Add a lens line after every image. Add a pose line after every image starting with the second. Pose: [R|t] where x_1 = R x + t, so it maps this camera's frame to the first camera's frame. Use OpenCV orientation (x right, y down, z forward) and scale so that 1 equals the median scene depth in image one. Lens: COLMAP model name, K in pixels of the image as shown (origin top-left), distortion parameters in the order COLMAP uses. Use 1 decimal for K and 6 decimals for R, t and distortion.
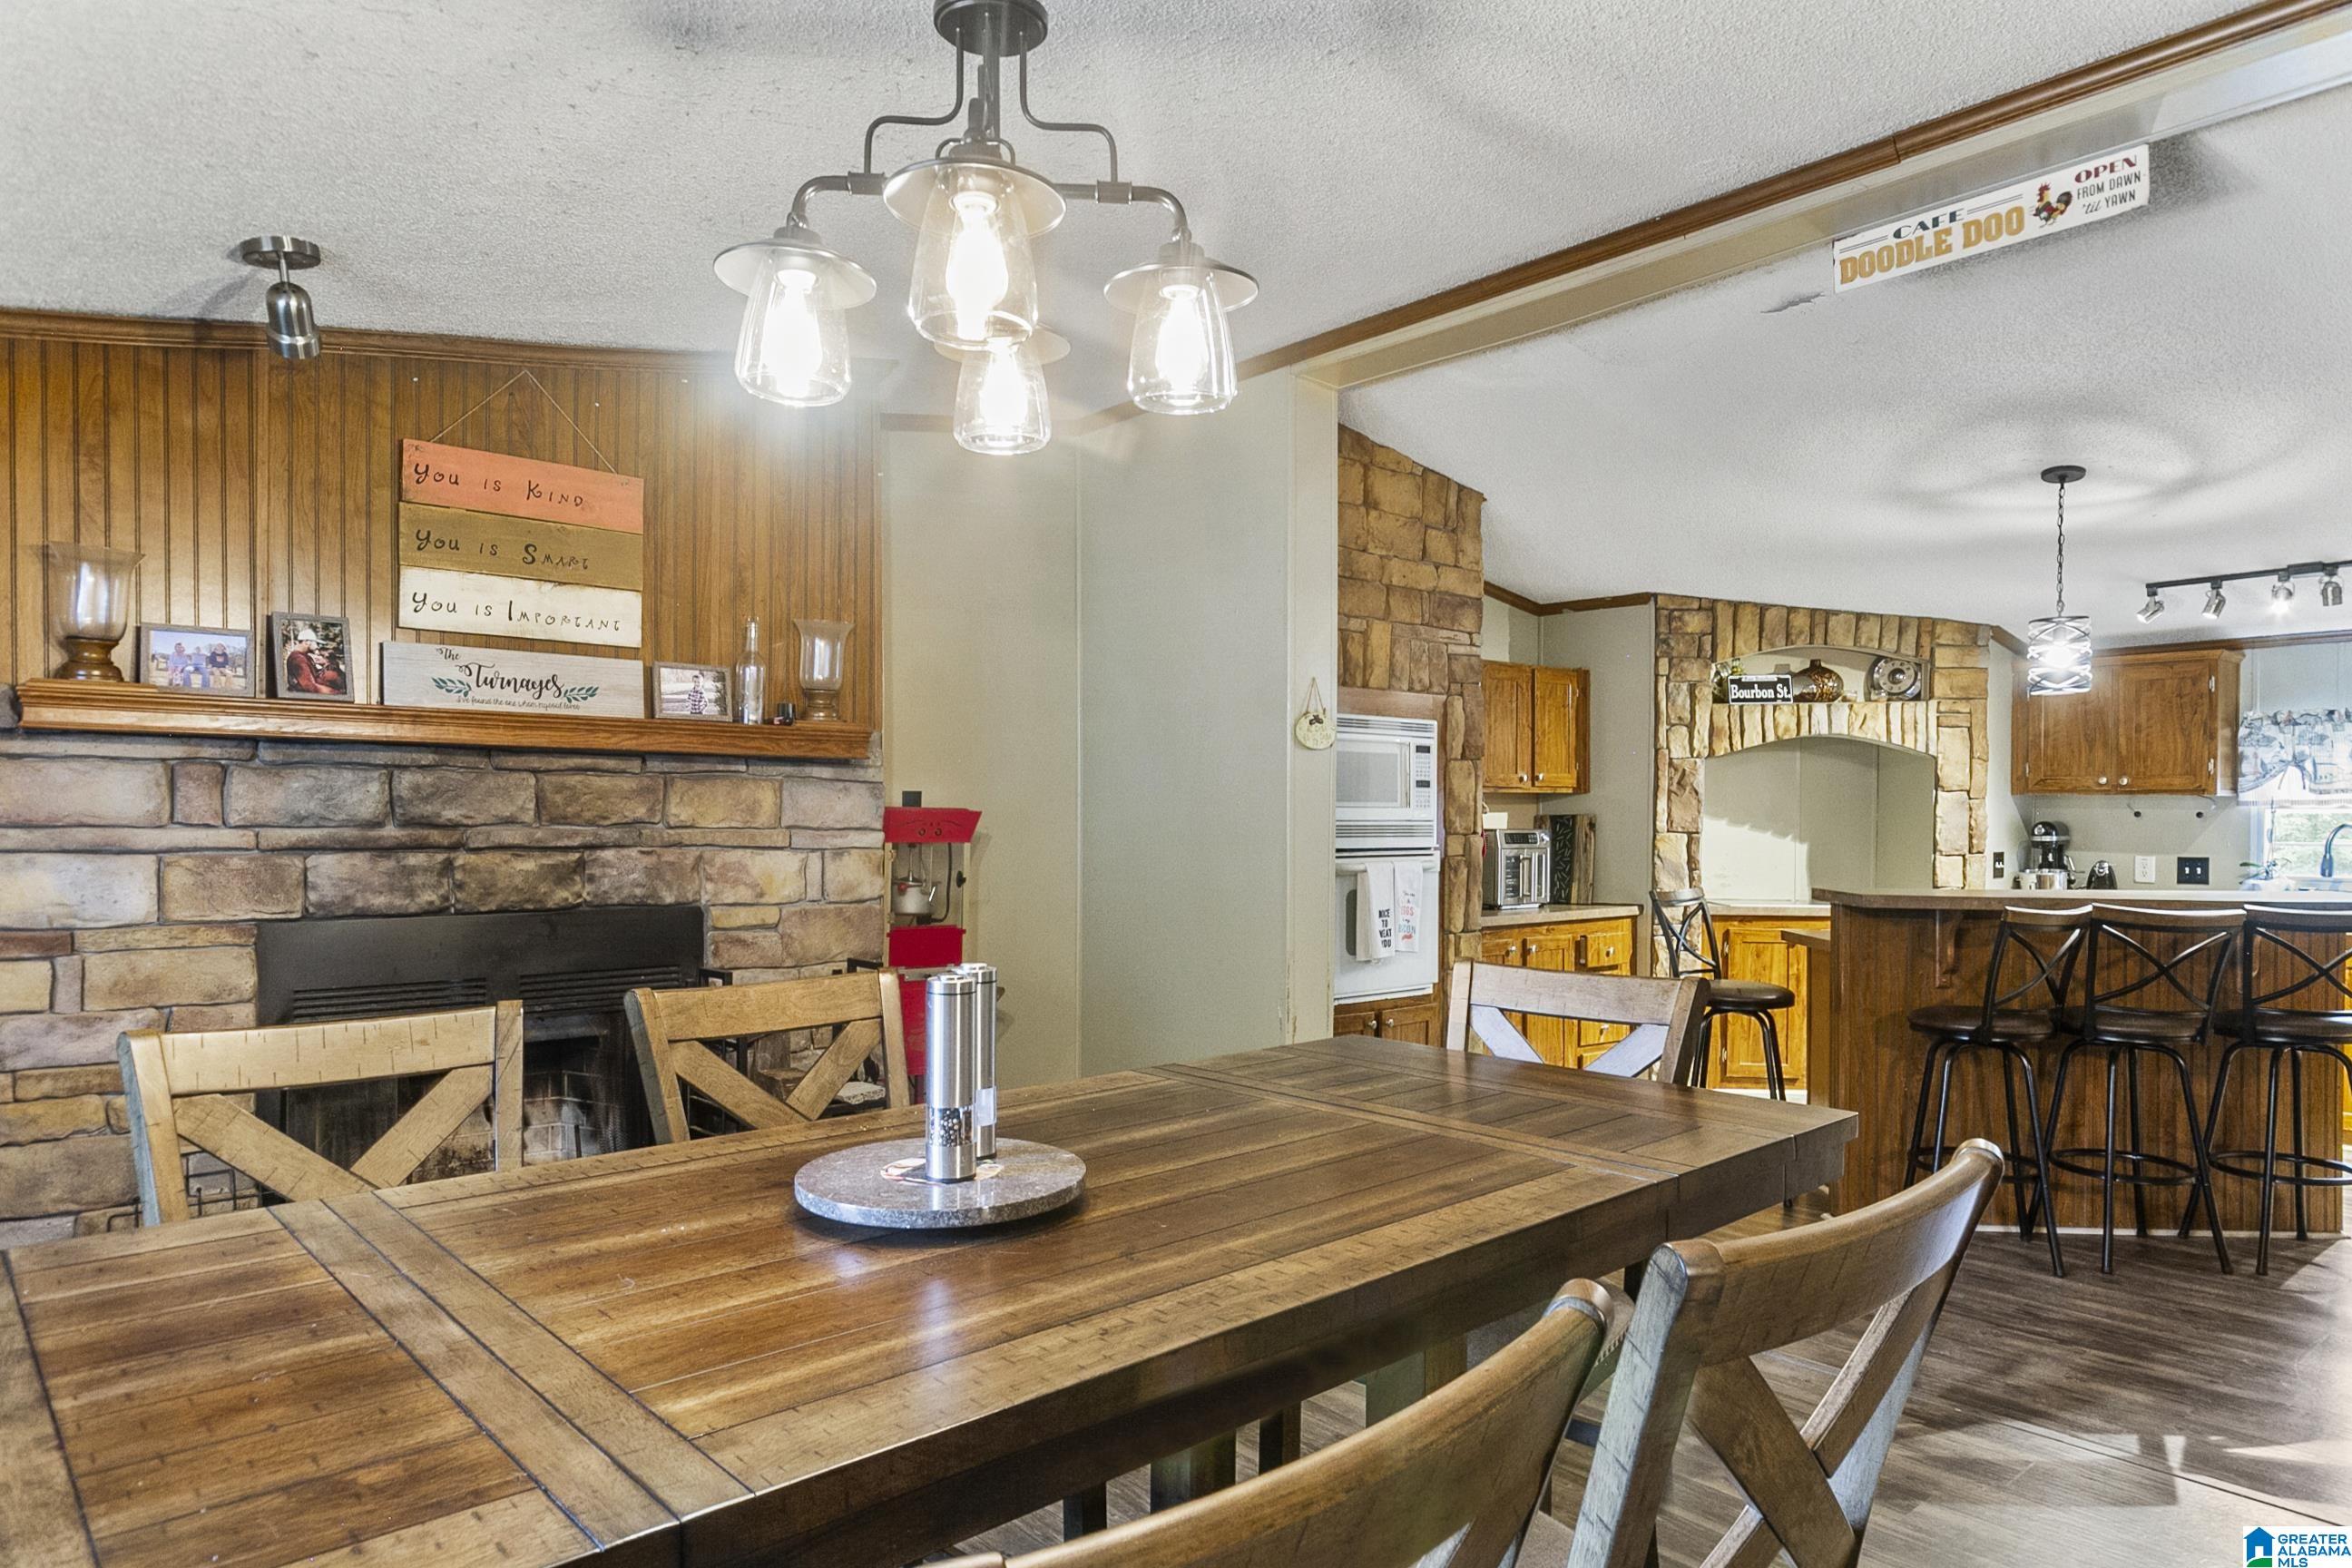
lens RADIAL K [[1412.5, 0, 1174.8], [0, 1412.5, 798.2], [0, 0, 1]] dist [-0.002150, -0.000294]
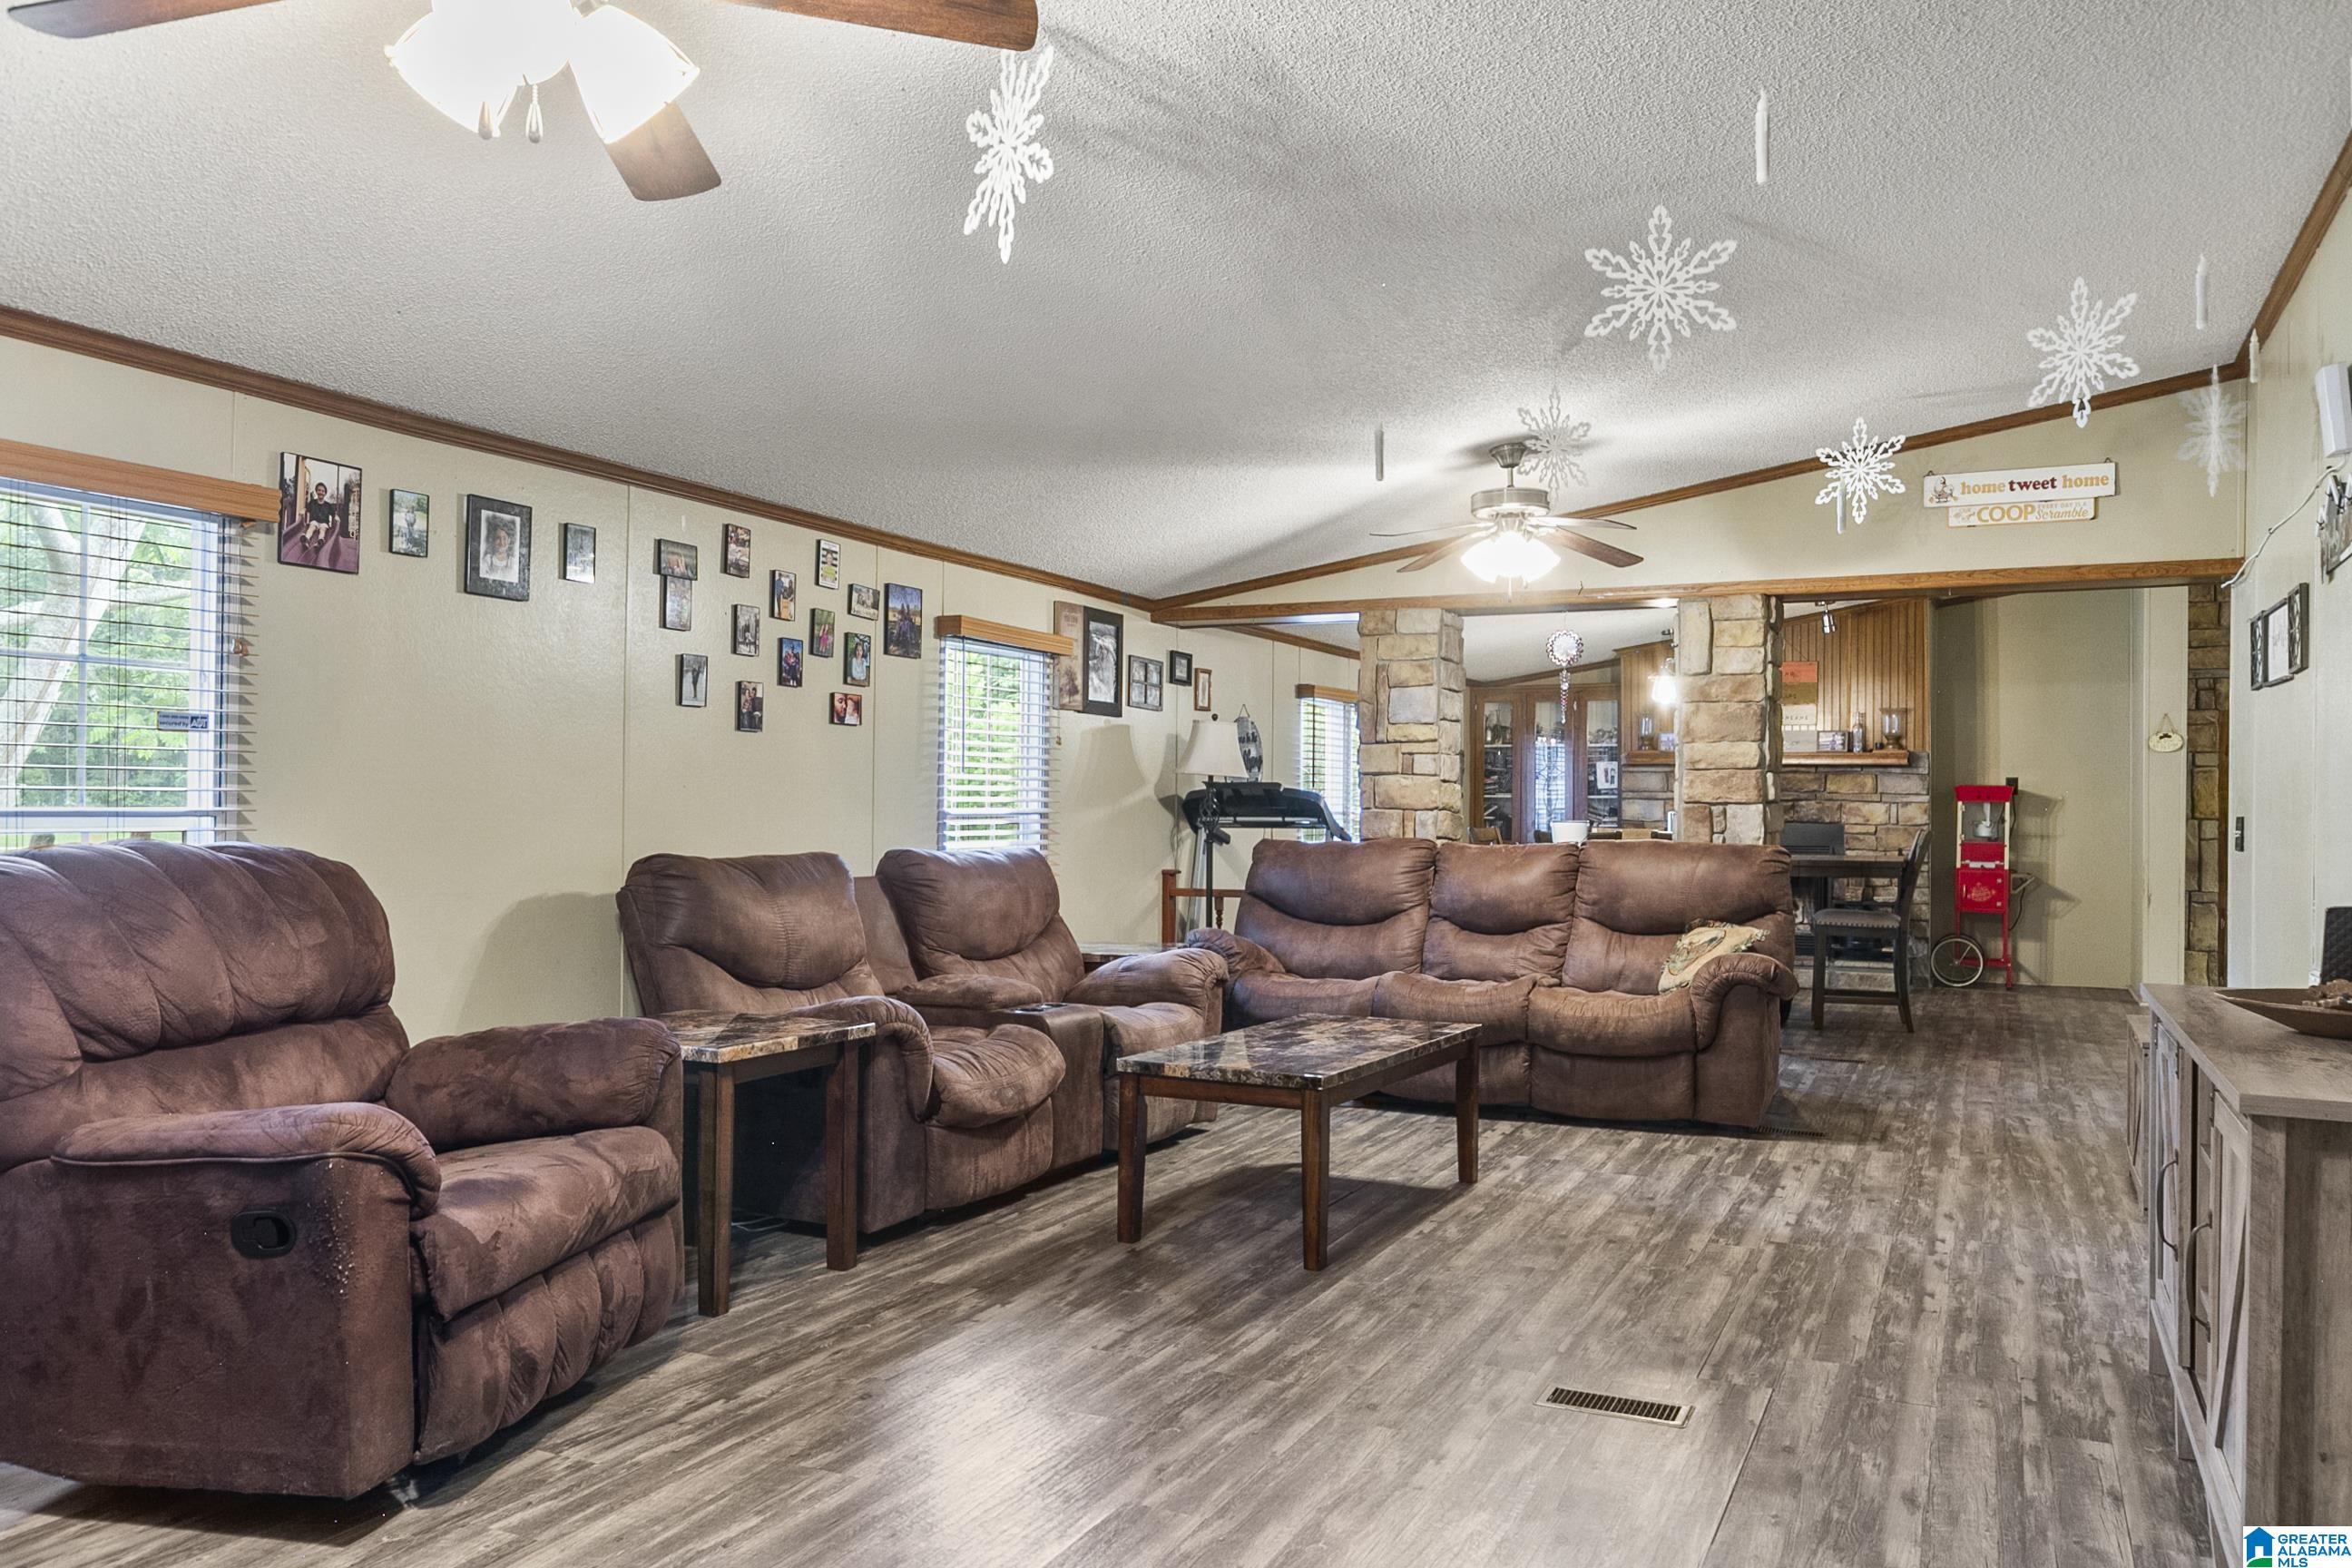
lens RADIAL K [[1750.2, 0, 1175.4], [0, 1750.2, 788.3], [0, 0, 1]] dist [0.000813, 0.000092]
pose [[0.381349, -0.006225, -0.924410, 2.103599], [0.003892, 0.999979, -0.005128, 0.022996], [0.924423, -0.001642, 0.381366, -1.305875]]
